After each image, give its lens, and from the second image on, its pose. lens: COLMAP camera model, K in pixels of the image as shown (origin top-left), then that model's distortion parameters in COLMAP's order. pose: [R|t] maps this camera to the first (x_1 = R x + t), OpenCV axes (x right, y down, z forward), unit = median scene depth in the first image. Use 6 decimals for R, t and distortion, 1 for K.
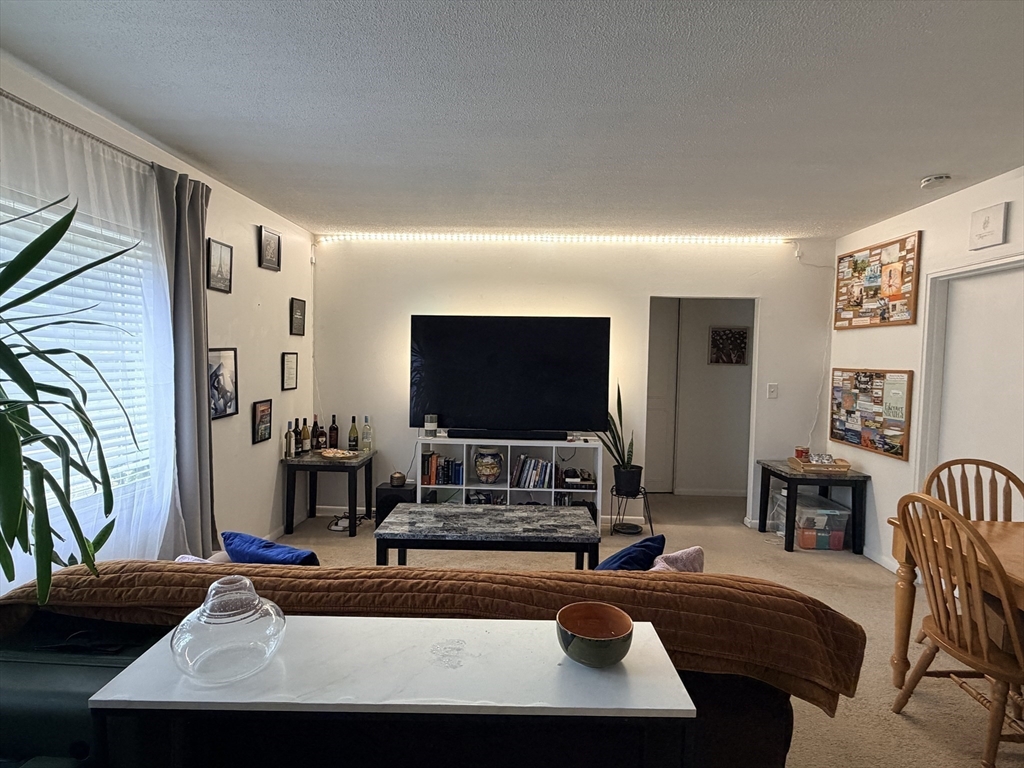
lens RADIAL K [[529.4, 0, 512.0], [0, 529.4, 384.0], [0, 0, 1]] dist [0.004358, 0.000354]
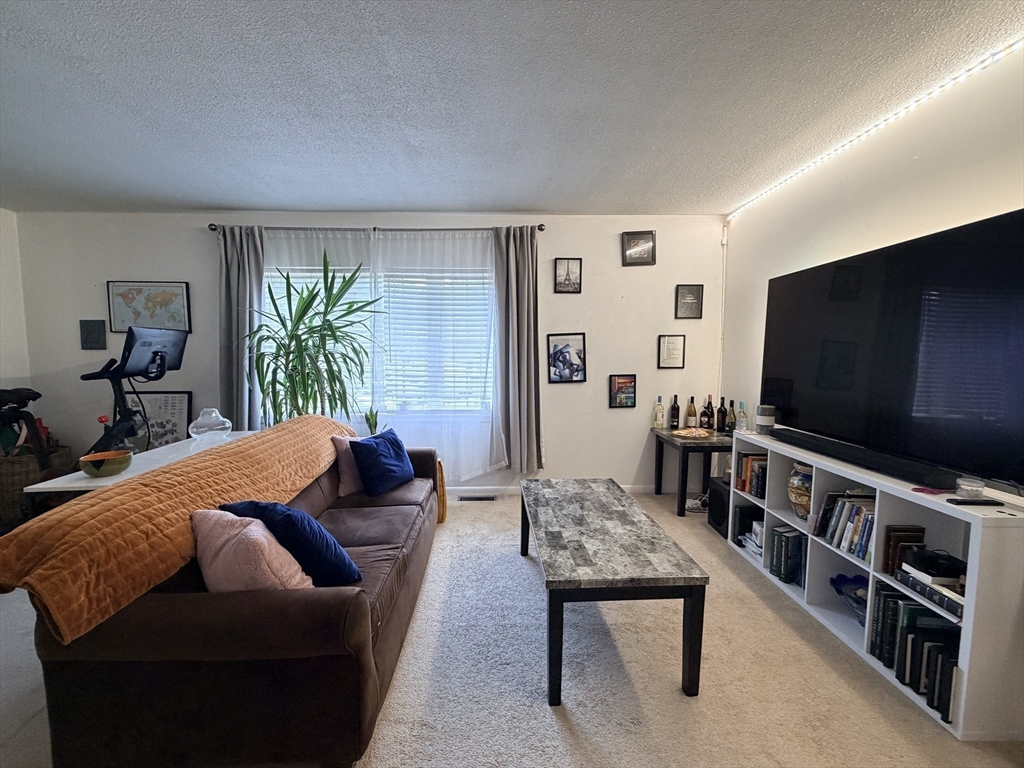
lens RADIAL K [[430.9, 0, 512.0], [0, 430.9, 384.0], [0, 0, 1]] dist [0.000620, 0.000029]
pose [[0.063388, 0.057564, -0.996327, 0.466071], [-0.043675, 0.997539, 0.054855, 0.008331], [0.997033, 0.040037, 0.065746, 0.609401]]
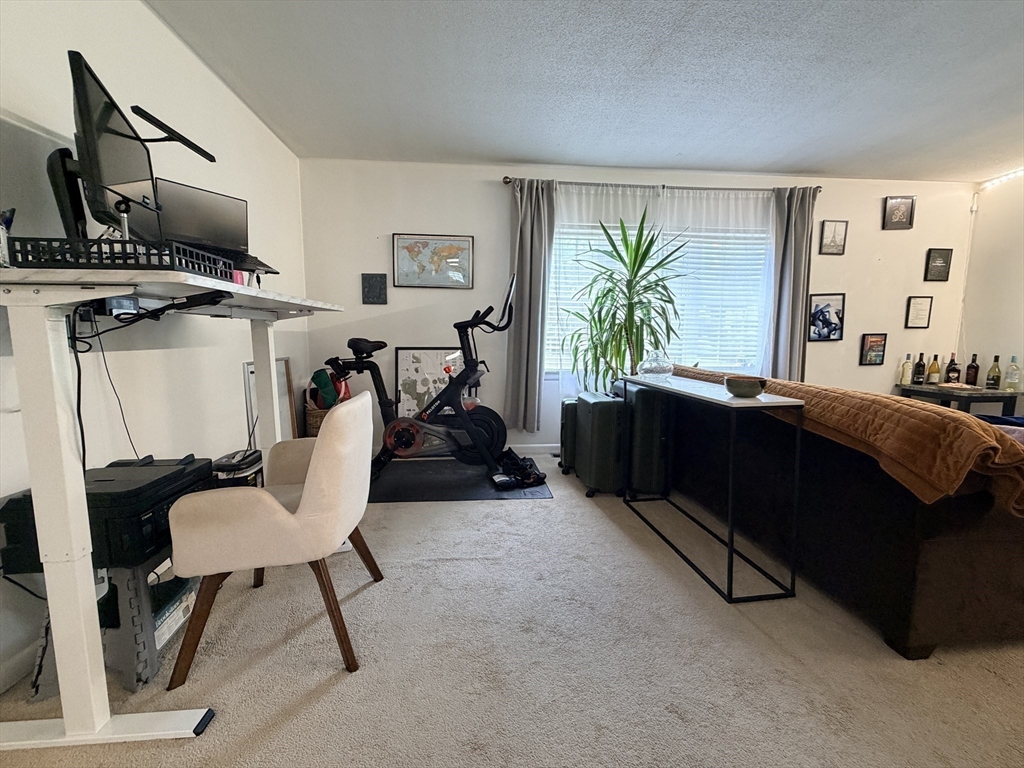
lens RADIAL K [[430.9, 0, 512.0], [0, 430.9, 384.0], [0, 0, 1]] dist [0.000620, 0.000029]
pose [[0.127758, 0.096329, -0.987116, 0.432816], [-0.047767, 0.994715, 0.090888, 0.091154], [0.990654, 0.035540, 0.131684, -0.023579]]
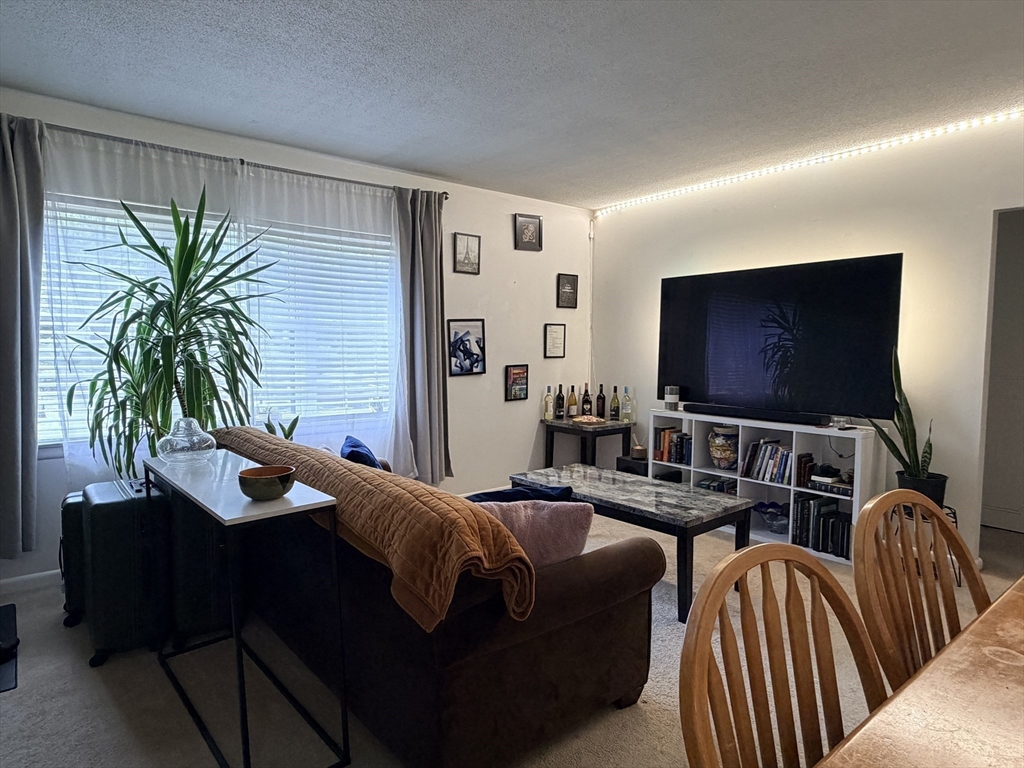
lens RADIAL K [[604.2, 0, 512.0], [0, 604.2, 384.0], [0, 0, 1]] dist [0.001163, -0.001247]
pose [[0.659356, 0.033570, -0.751081, 0.464231], [-0.026214, 0.999422, 0.021657, 0.040345], [0.751374, 0.005409, 0.659854, 0.108939]]
